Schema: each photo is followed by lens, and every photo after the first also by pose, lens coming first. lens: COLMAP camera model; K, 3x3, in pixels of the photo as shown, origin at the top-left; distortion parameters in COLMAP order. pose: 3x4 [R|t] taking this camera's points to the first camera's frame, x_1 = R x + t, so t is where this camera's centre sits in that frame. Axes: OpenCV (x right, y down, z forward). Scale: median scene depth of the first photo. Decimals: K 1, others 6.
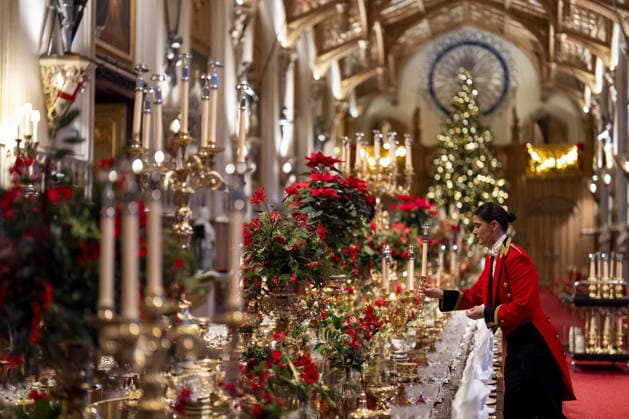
lens RADIAL K [[987.3, 0, 314.5], [0, 987.3, 209.5], [0, 0, 1]] dist [0.034929, -0.450334]
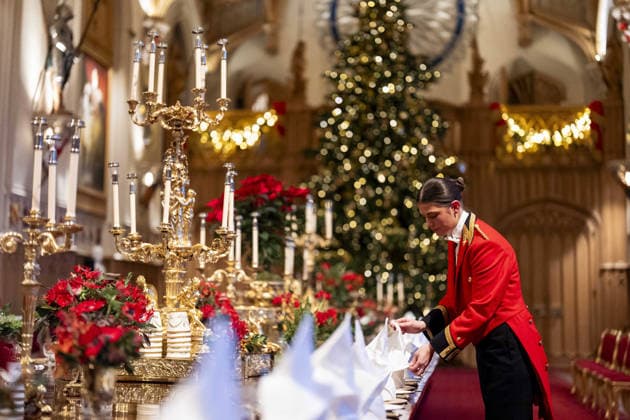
lens RADIAL K [[920.9, 0, 291.7], [0, 920.9, 212.7], [0, 0, 1]] dist [-0.009218, 0.059465]
pose [[0.999899, 0.011337, 0.008565, 1.040529], [-0.010745, 0.997748, -0.066215, 0.297412], [-0.009296, 0.066116, 0.997769, 5.311795]]
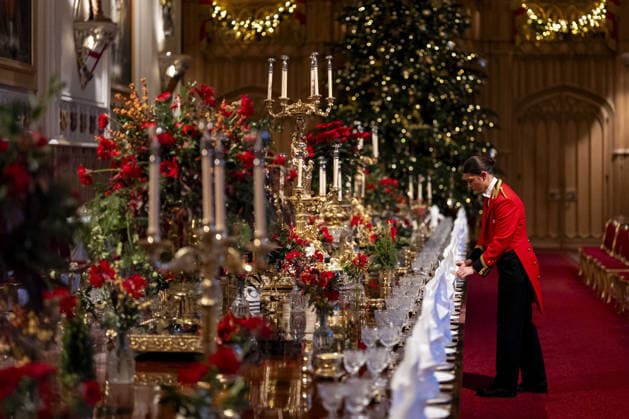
lens RADIAL K [[987.3, 0, 314.5], [0, 987.3, 209.5], [0, 0, 1]] dist [0.034929, -0.450334]
pose [[0.999565, -0.009434, 0.027934, 0.904686], [0.007598, 0.997847, 0.065144, 0.185819], [-0.028488, -0.064904, 0.997485, 4.725088]]
